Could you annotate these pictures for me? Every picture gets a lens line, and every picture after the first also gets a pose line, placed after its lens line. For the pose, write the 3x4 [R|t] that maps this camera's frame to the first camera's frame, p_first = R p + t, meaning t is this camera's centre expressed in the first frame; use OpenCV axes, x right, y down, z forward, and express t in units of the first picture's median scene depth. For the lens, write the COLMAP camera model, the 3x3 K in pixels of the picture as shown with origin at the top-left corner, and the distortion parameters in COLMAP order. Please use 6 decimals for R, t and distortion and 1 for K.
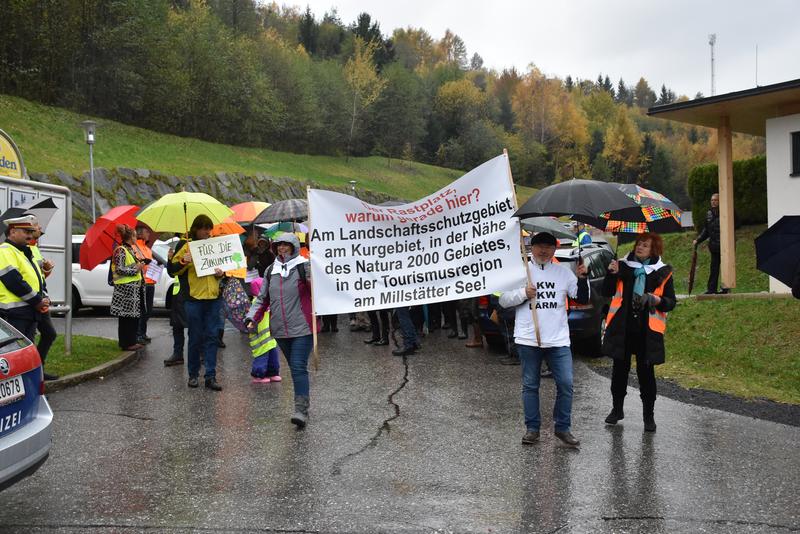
lens RADIAL K [[866.1, 0, 399.4], [0, 866.1, 266.2], [0, 0, 1]] dist [-0.007156, 0.000000]
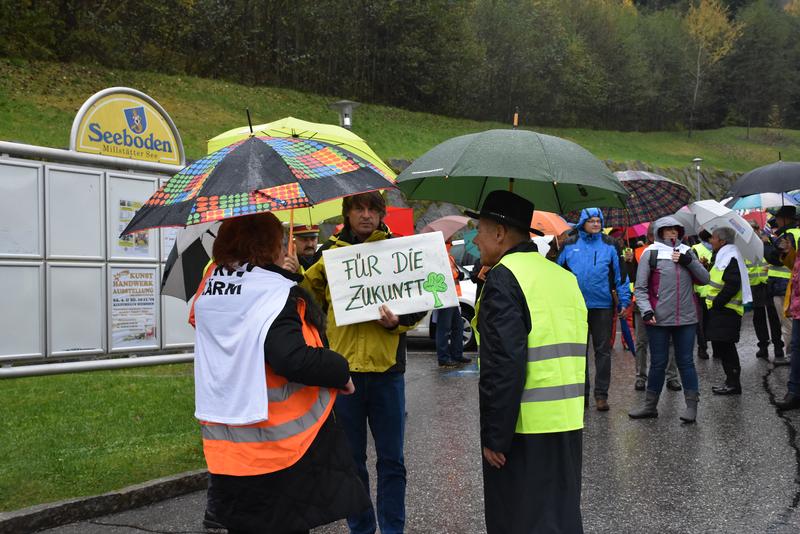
lens RADIAL K [[897.2, 0, 372.8], [0, 897.2, 285.0], [0, 0, 1]] dist [0.042552, 0.000000]
pose [[0.919563, -0.021171, -0.392371, -0.006921], [0.028123, 0.999533, 0.011977, -0.003872], [0.391934, -0.022049, 0.919729, 0.142065]]
